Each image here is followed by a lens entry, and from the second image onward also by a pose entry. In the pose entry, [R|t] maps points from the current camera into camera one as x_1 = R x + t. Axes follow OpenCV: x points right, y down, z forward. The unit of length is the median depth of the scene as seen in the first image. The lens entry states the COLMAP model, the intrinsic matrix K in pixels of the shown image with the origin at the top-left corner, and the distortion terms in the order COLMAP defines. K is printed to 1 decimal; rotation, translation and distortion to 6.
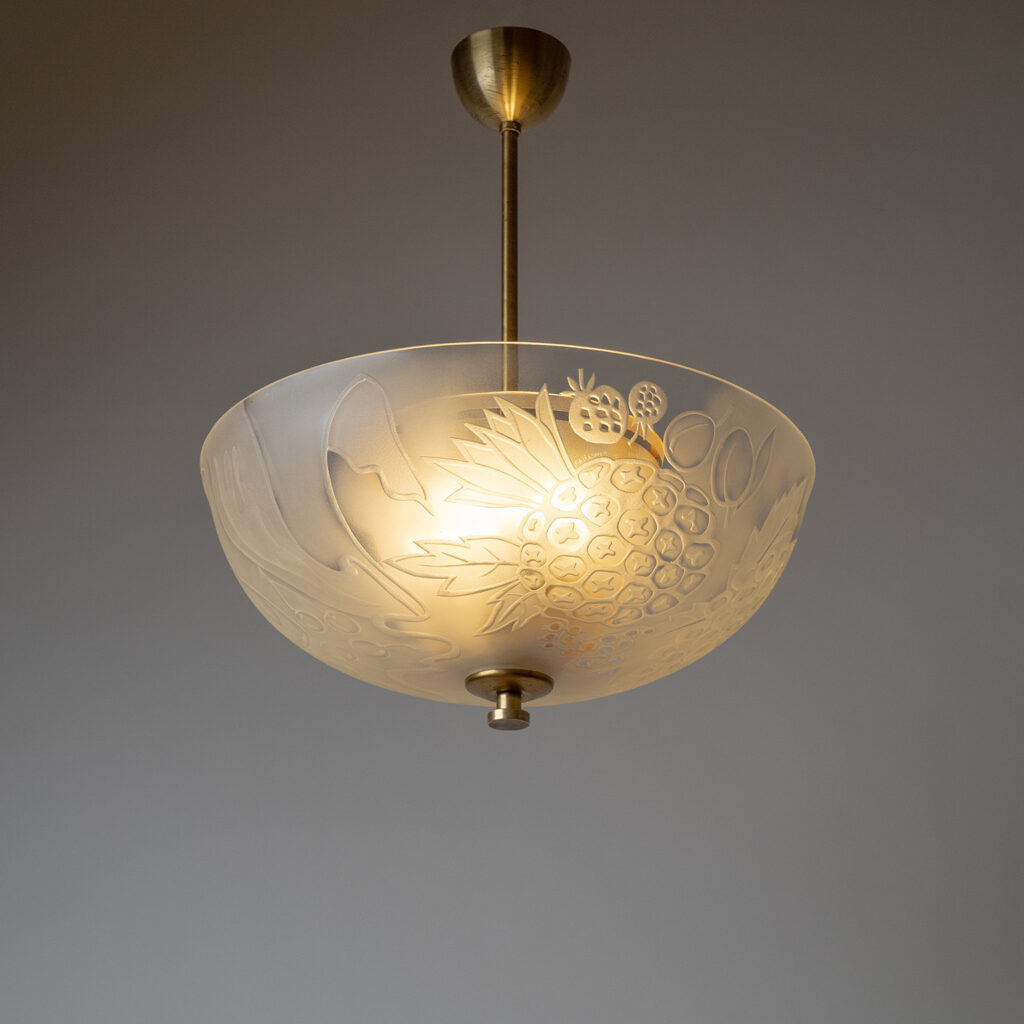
lens RADIAL K [[1948.8, 0, 515.1], [0, 1948.8, 509.4], [0, 0, 1]] dist [-0.215432, 0.000000]
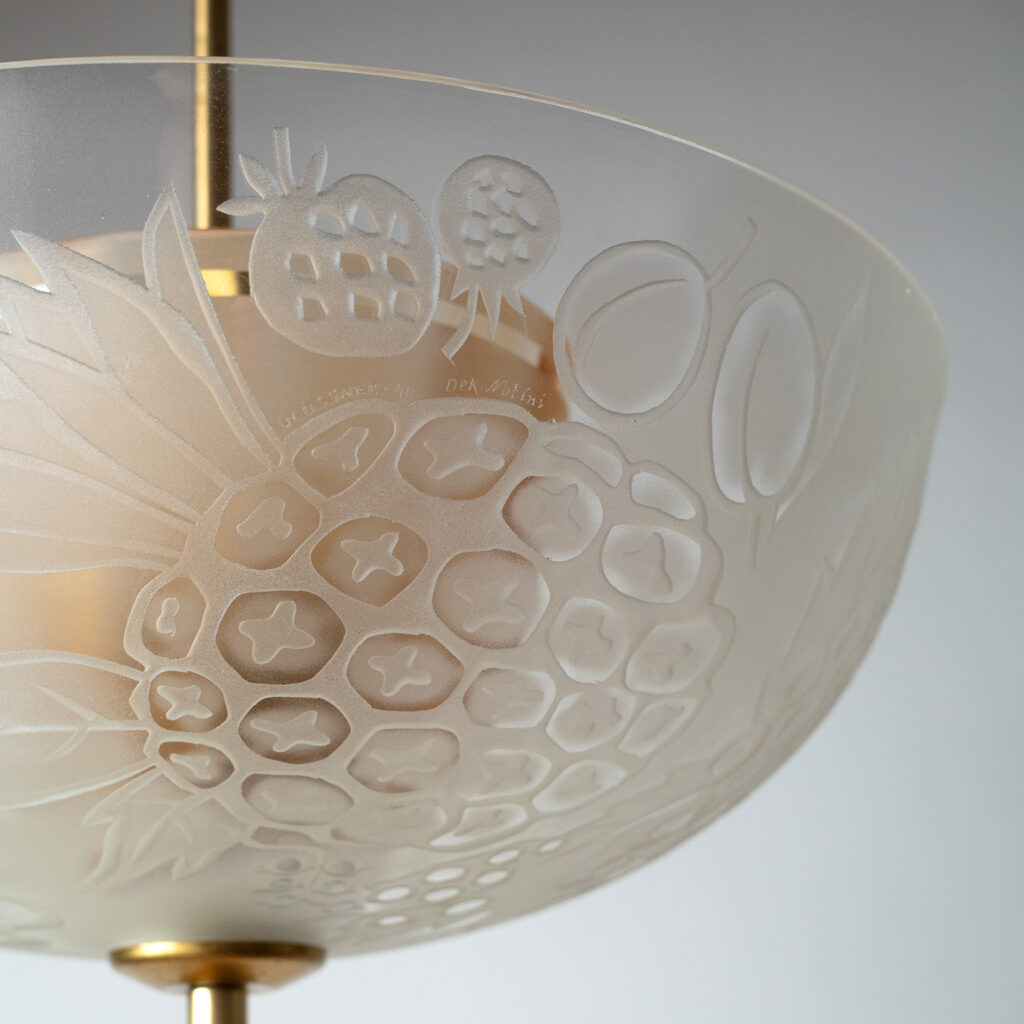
lens RADIAL K [[1948.8, 0, 511.2], [0, 1948.8, 514.6], [0, 0, 1]] dist [-0.215432, 0.000000]
pose [[0.997993, -0.057269, 0.027016, 0.056395], [0.055273, 0.996043, 0.069600, -0.027901], [-0.030895, -0.067967, 0.997209, 0.652834]]
